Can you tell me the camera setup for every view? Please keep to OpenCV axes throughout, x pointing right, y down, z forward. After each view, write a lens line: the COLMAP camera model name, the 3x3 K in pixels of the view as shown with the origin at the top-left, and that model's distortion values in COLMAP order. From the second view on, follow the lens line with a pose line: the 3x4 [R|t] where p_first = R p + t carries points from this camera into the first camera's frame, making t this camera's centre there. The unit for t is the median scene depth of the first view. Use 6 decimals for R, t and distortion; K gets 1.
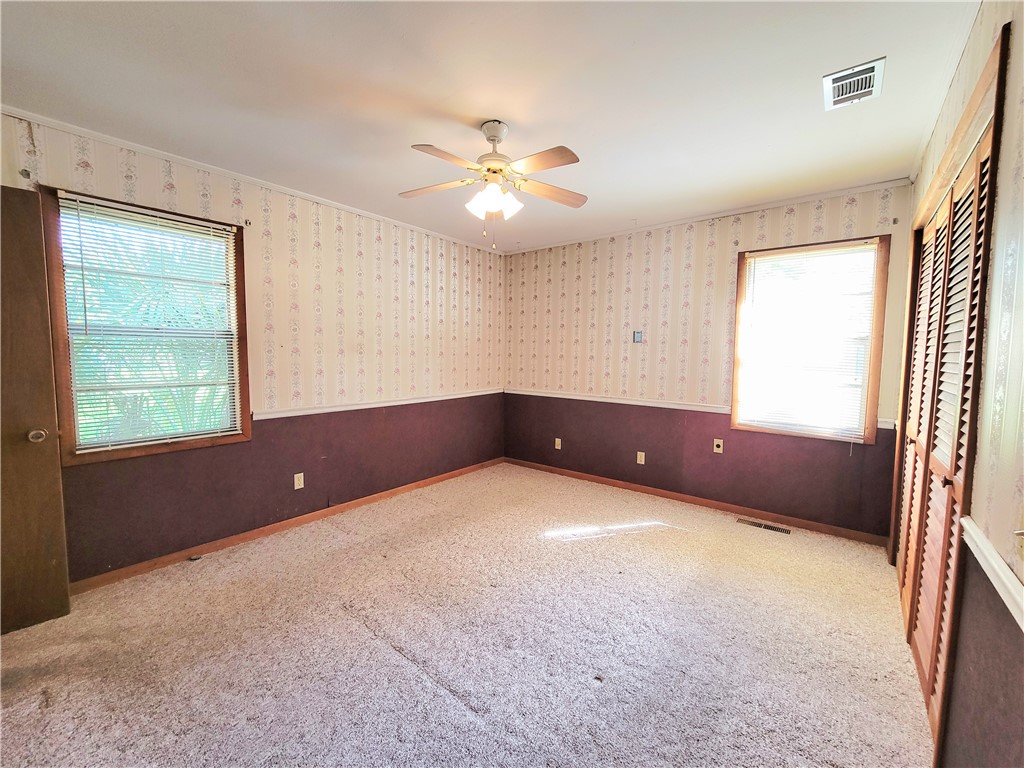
lens RADIAL K [[418.1, 0, 506.0], [0, 418.1, 384.4], [0, 0, 1]] dist [-0.000665, -0.000393]
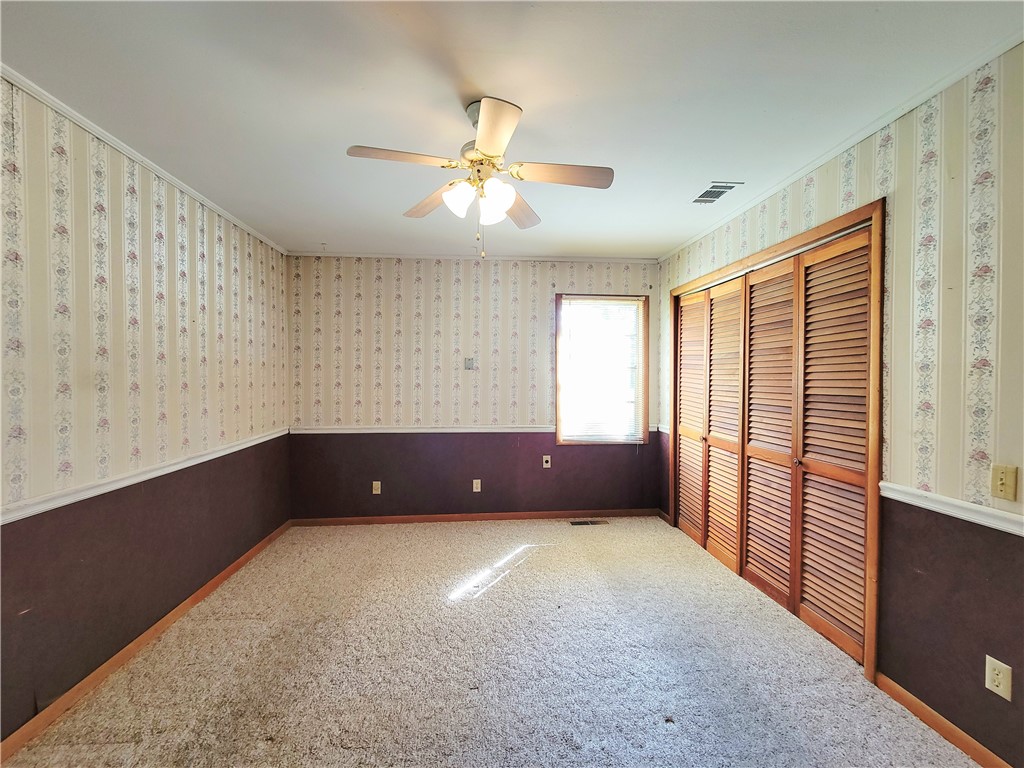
lens RADIAL K [[418.1, 0, 509.9], [0, 418.1, 384.4], [0, 0, 1]] dist [-0.000665, -0.000393]
pose [[0.721288, -0.023796, 0.692227, -0.342569], [0.061666, 0.997647, -0.029959, -0.032567], [-0.689885, 0.064296, 0.721058, 0.248823]]
